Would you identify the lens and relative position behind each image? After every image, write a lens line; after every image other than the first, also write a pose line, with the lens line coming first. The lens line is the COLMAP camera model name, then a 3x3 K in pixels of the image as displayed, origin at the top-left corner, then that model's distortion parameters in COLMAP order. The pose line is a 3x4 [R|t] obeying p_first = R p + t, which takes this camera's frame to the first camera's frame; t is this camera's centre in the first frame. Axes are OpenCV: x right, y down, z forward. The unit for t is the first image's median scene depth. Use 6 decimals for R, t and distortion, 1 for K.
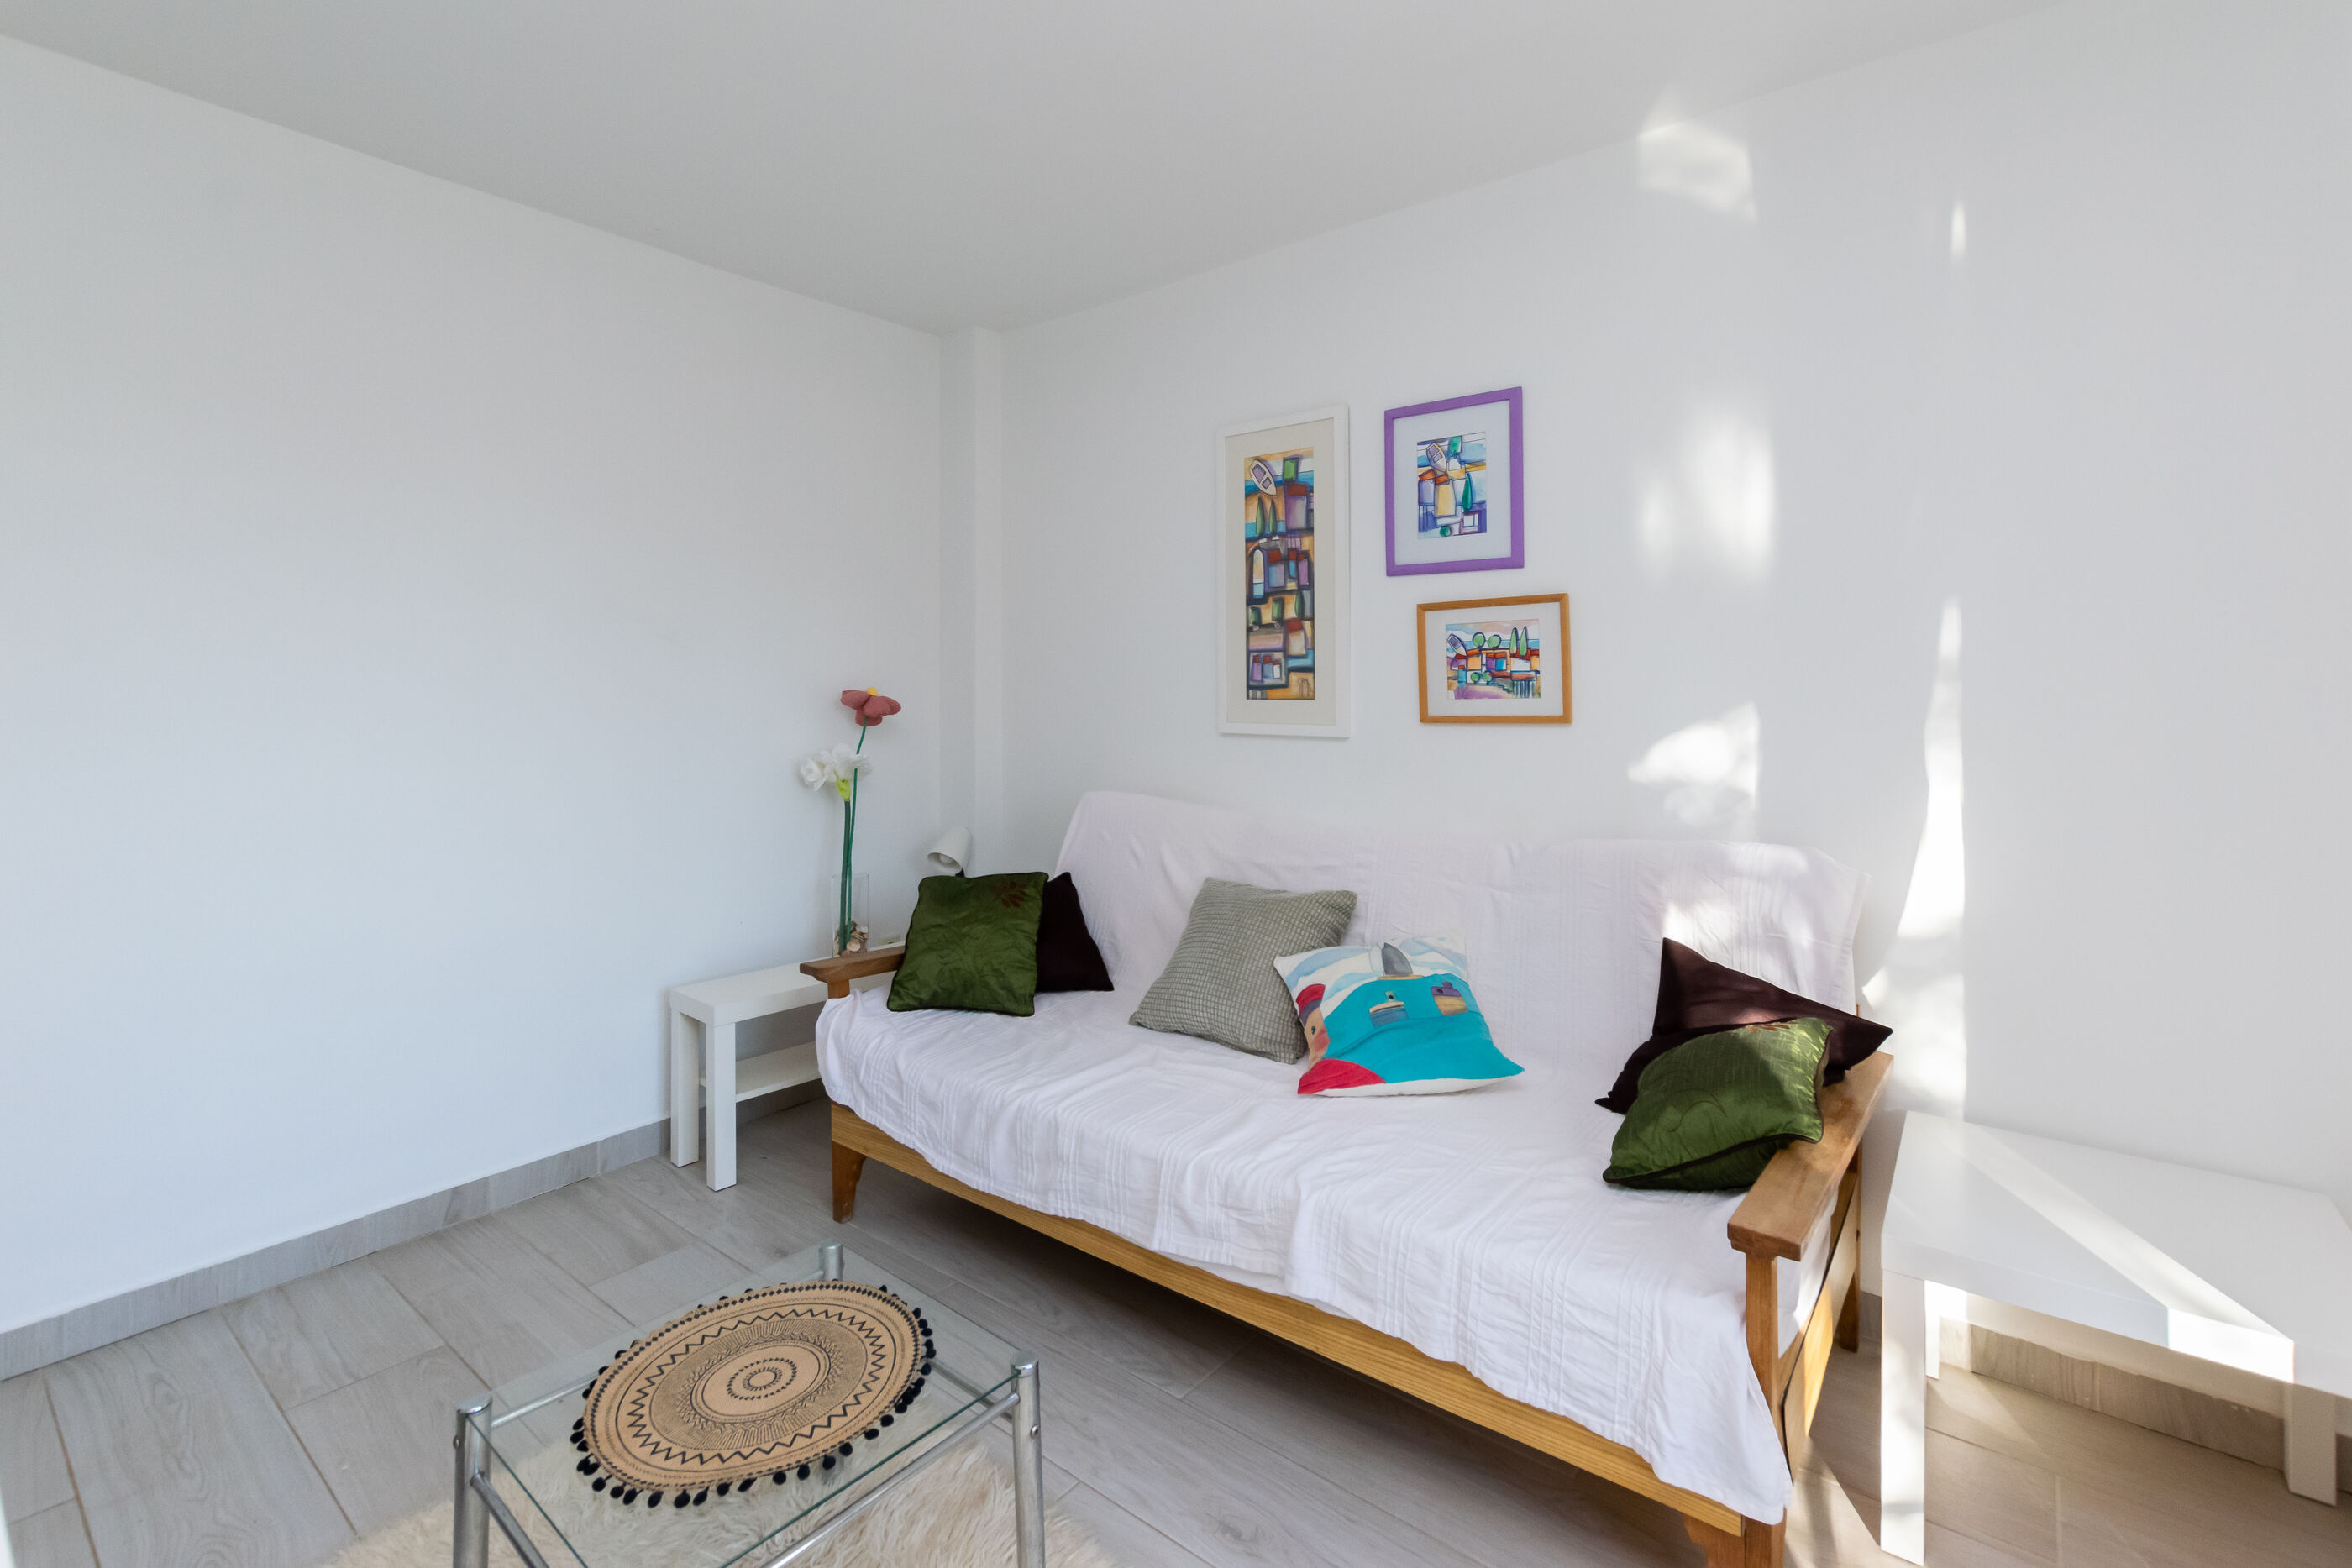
lens RADIAL K [[1023.6, 0, 1235.1], [0, 1023.6, 682.2], [0, 0, 1]] dist [-0.010299, -0.000530]
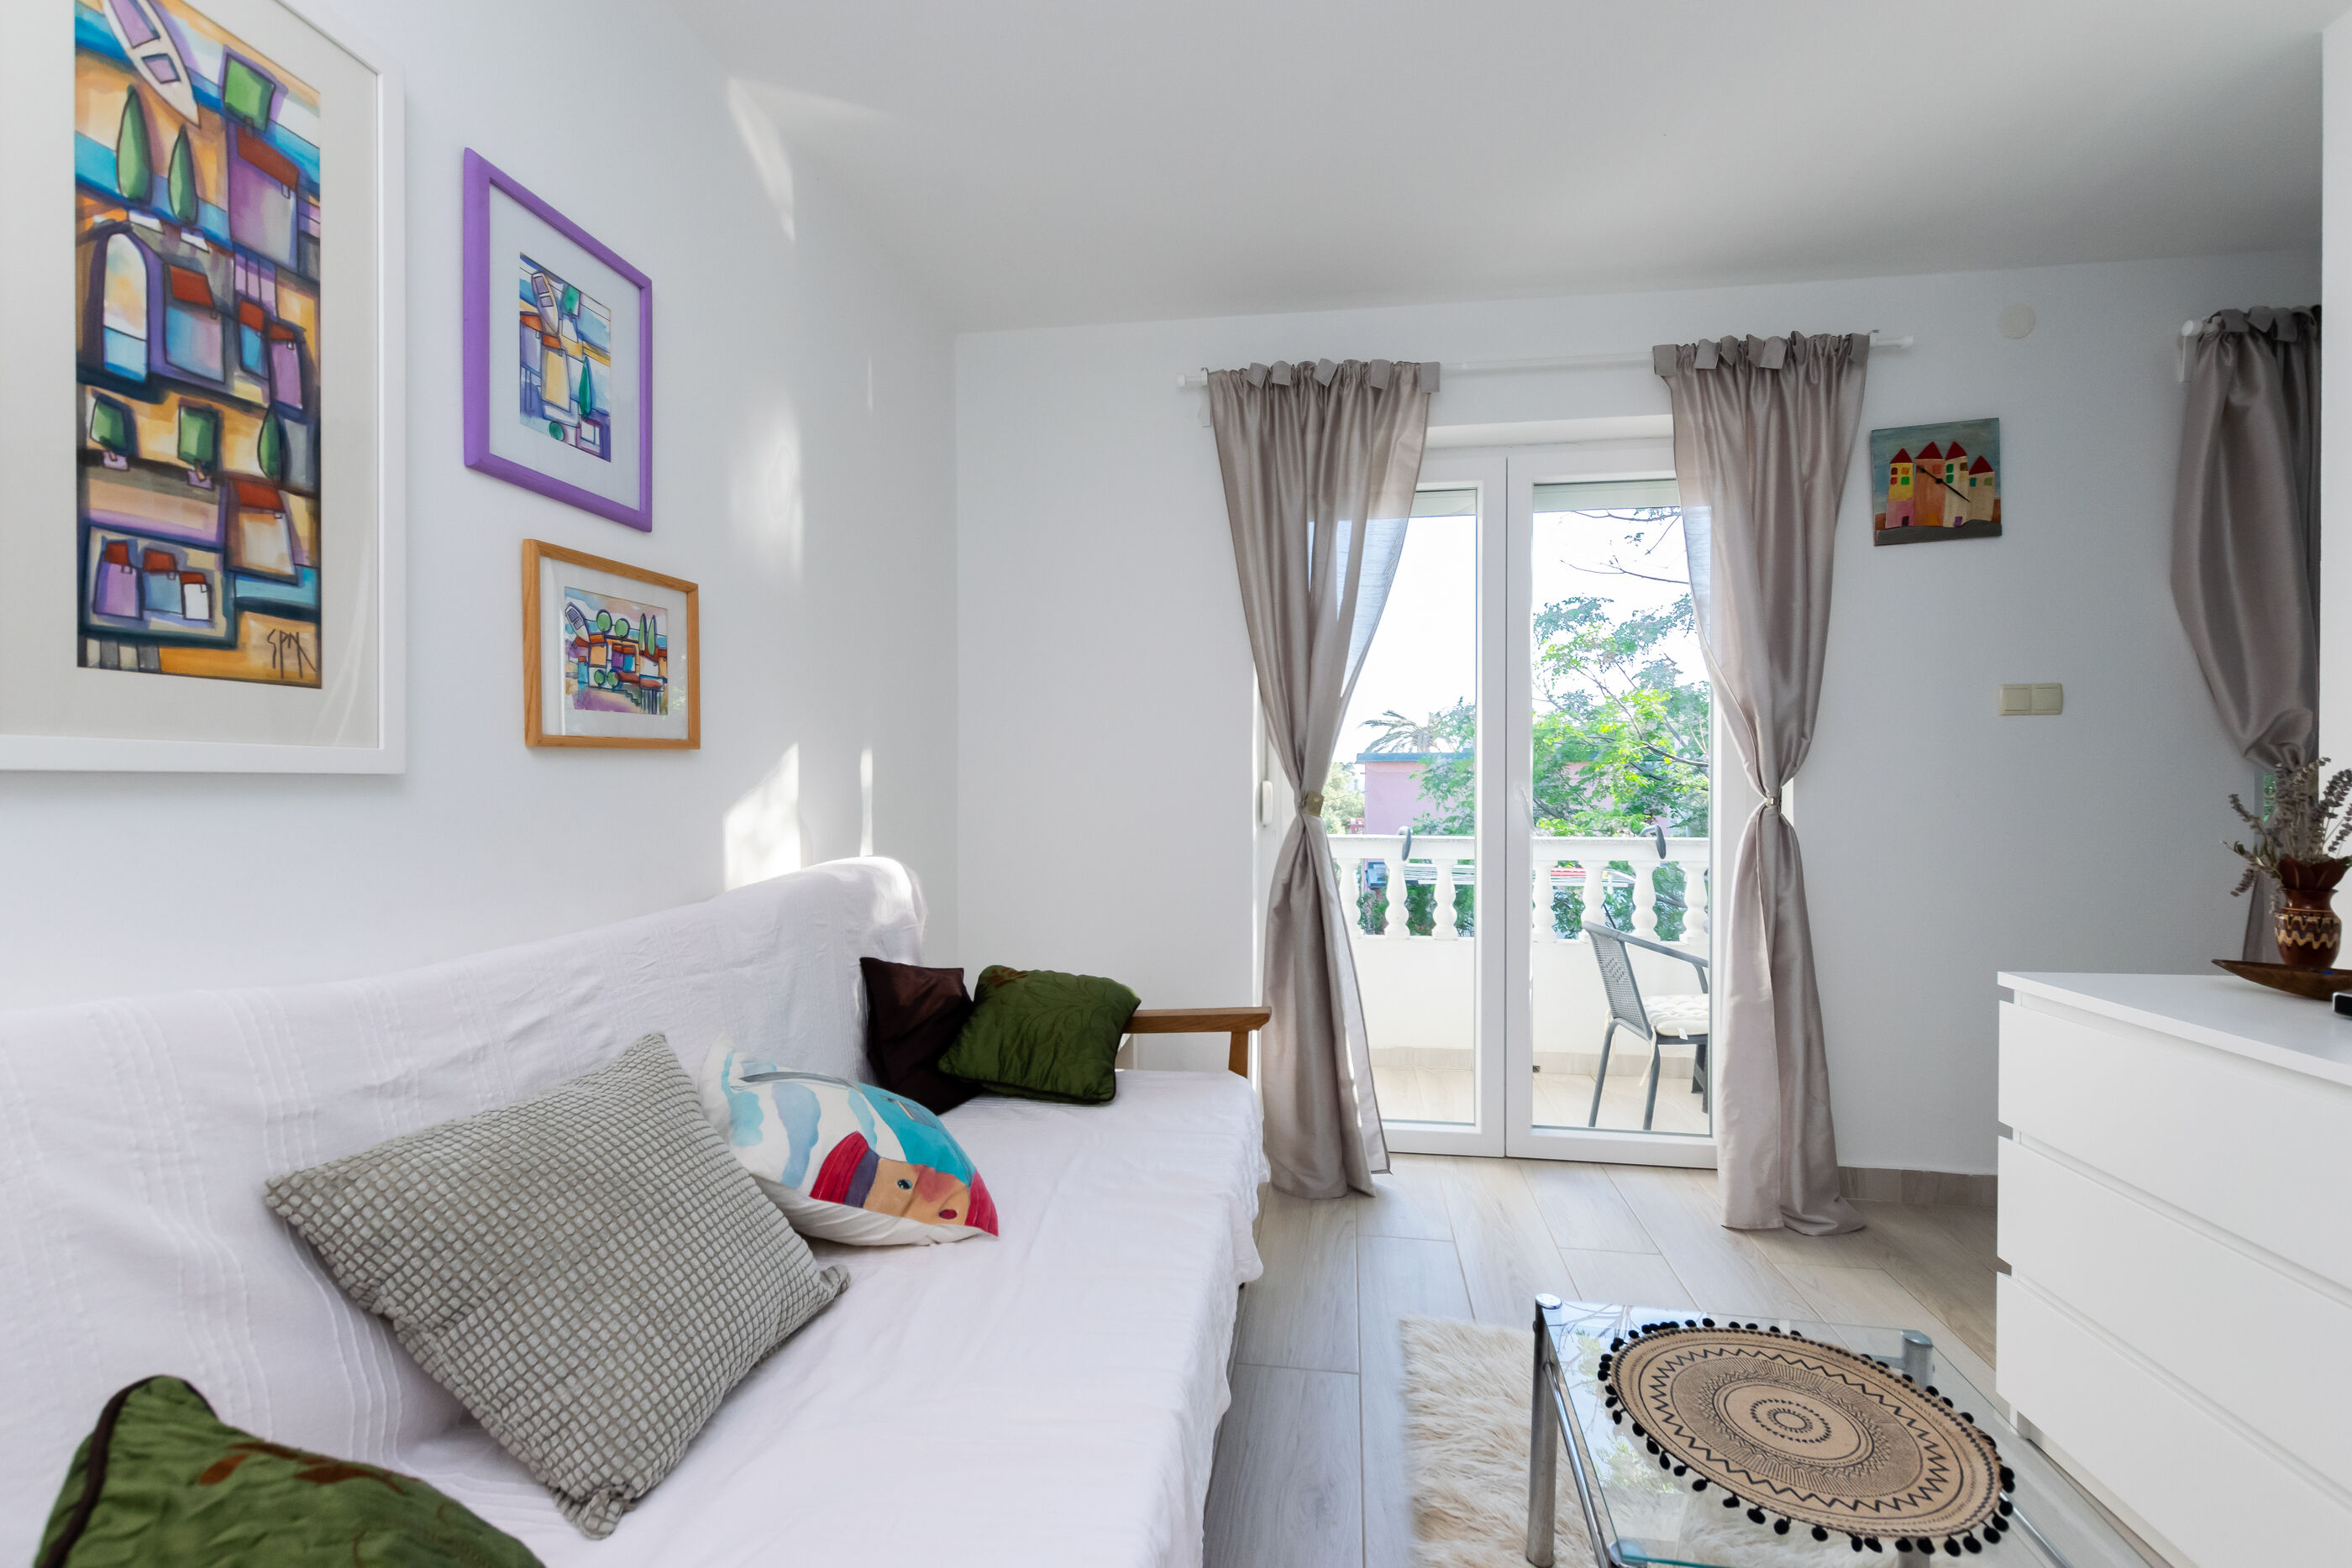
lens RADIAL K [[1025.7, 0, 1177.6], [0, 1025.7, 789.2], [0, 0, 1]] dist [0.000117, -0.001042]
pose [[-0.462350, -0.002927, 0.886693, -0.500013], [0.001523, 0.999990, 0.004095, 0.062282], [-0.886696, 0.003244, -0.462341, 0.946314]]
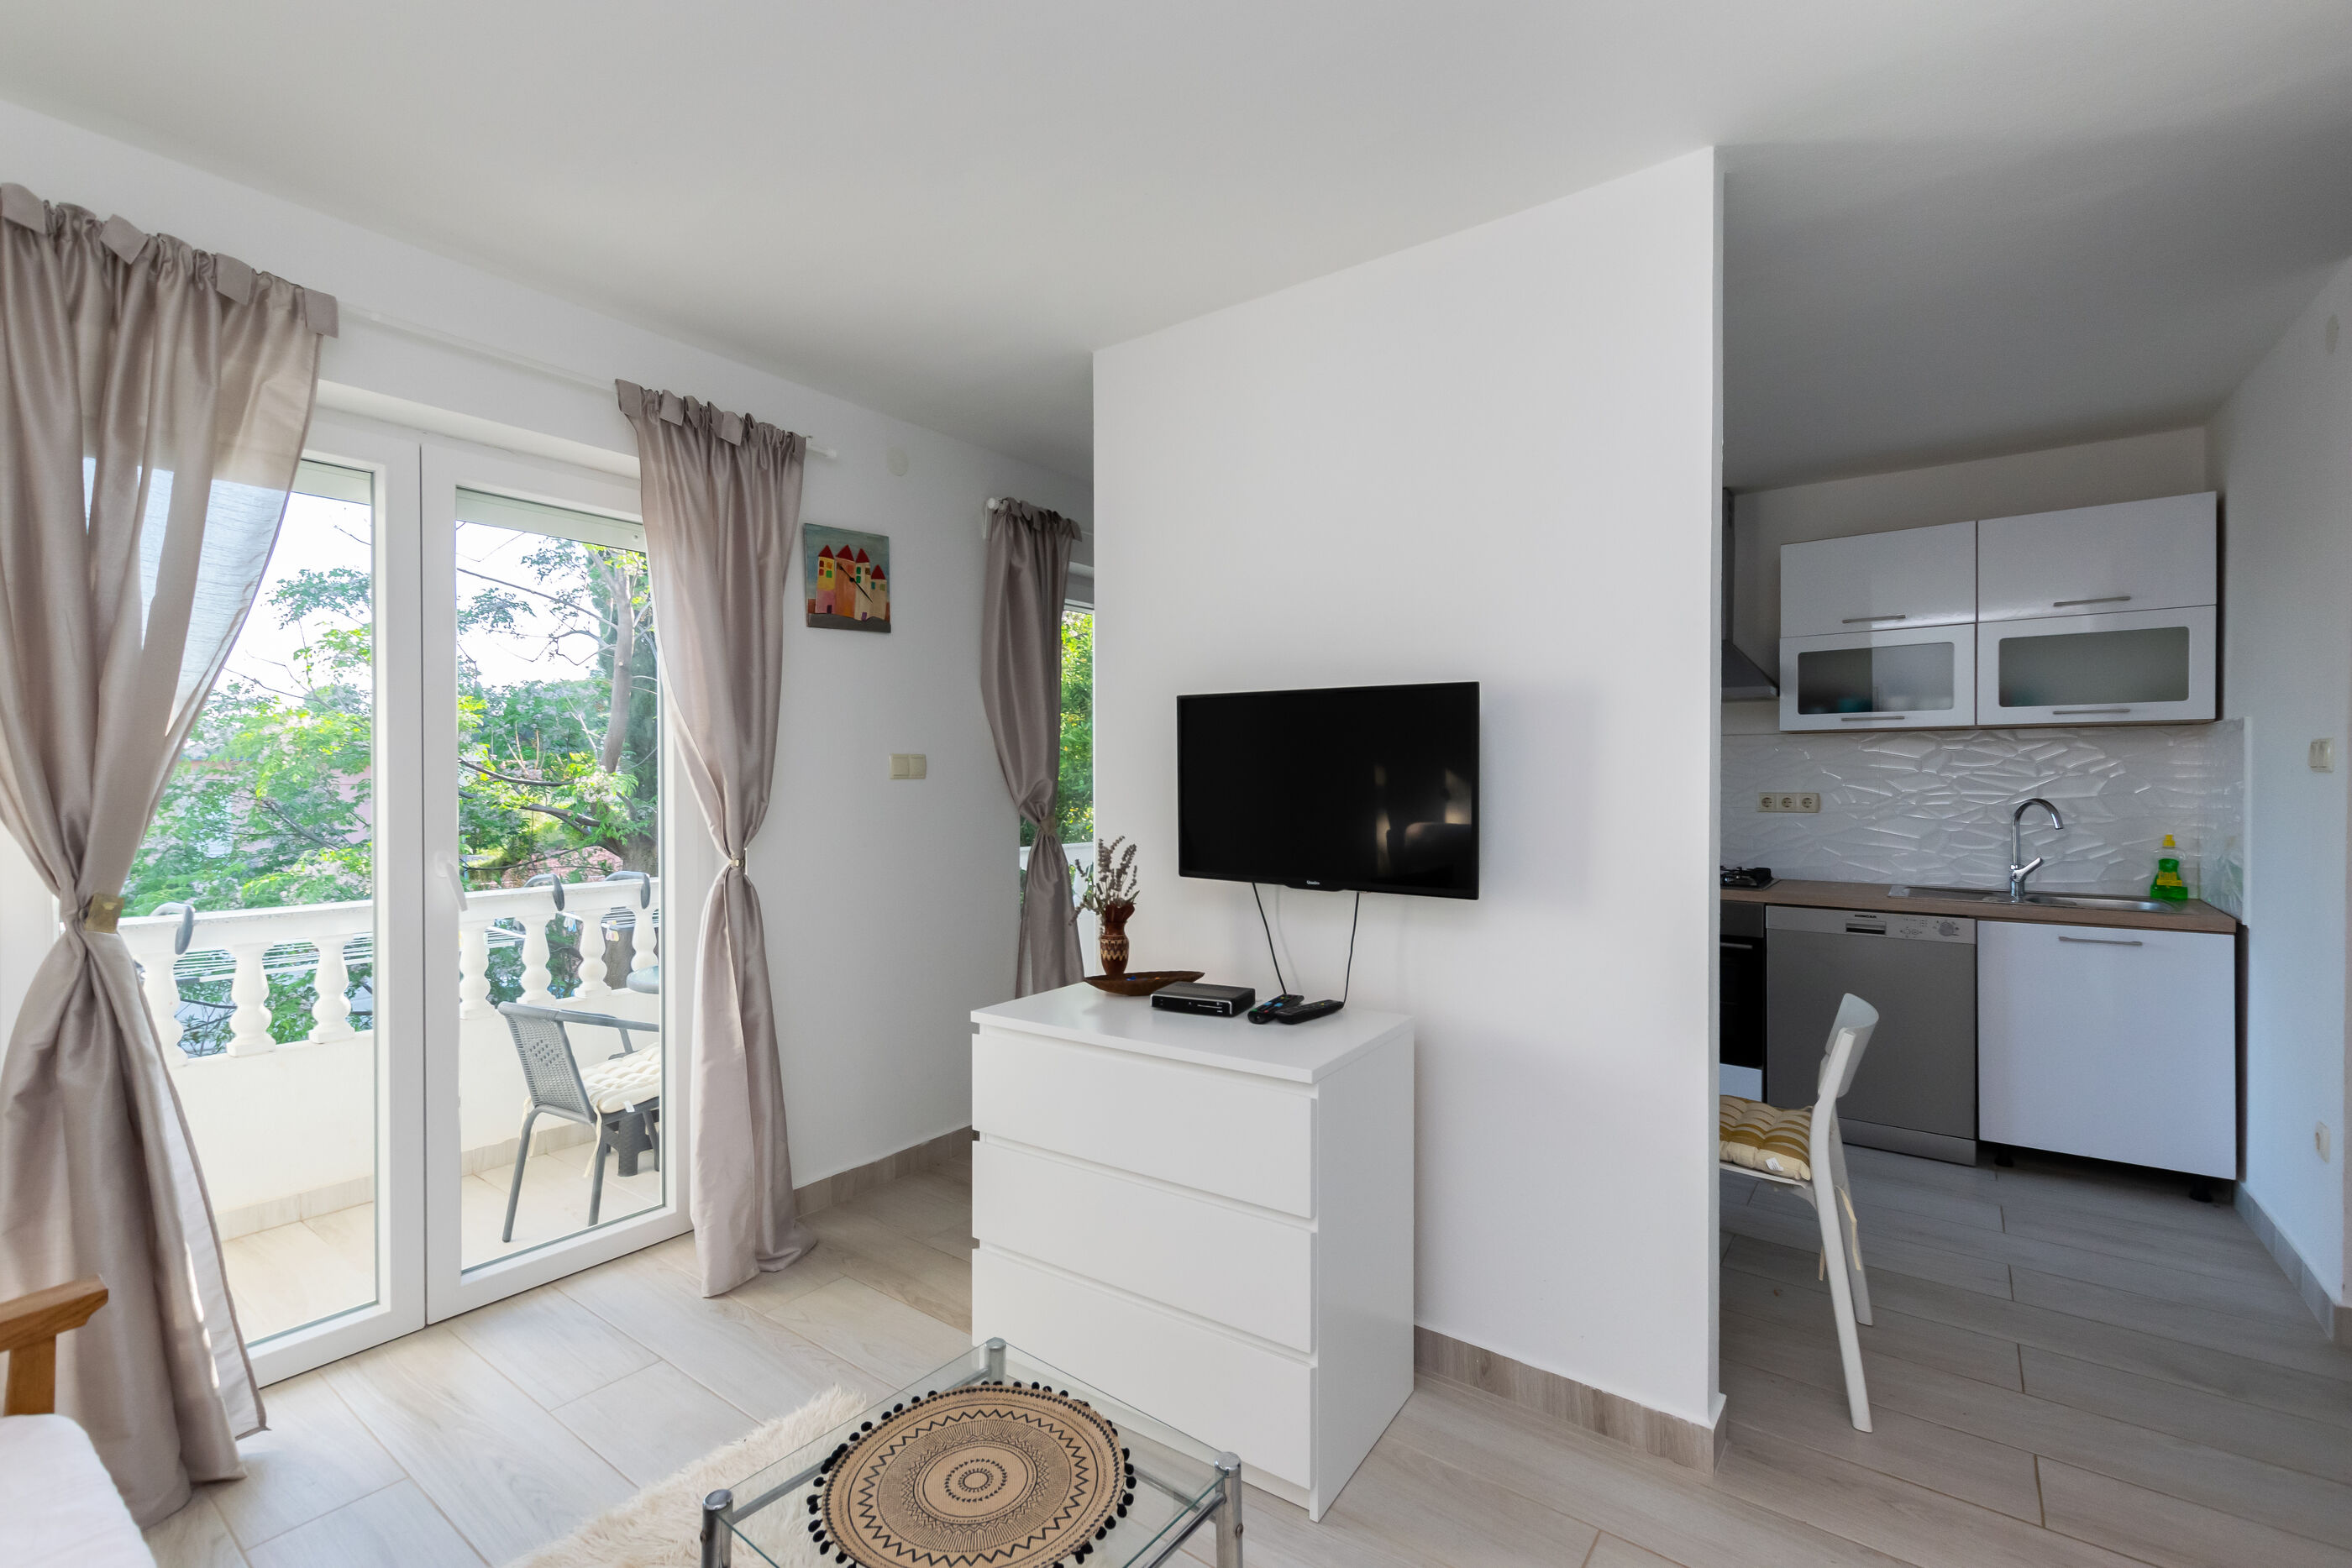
lens RADIAL K [[1034.7, 0, 1176.0], [0, 1034.7, 784.0], [0, 0, 1]] dist [0.002198, -0.001016]
pose [[-0.999992, 0.001930, -0.003537, -0.314276], [0.001904, 0.999971, 0.007316, -0.010203], [0.003551, 0.007309, -0.999967, 1.014561]]
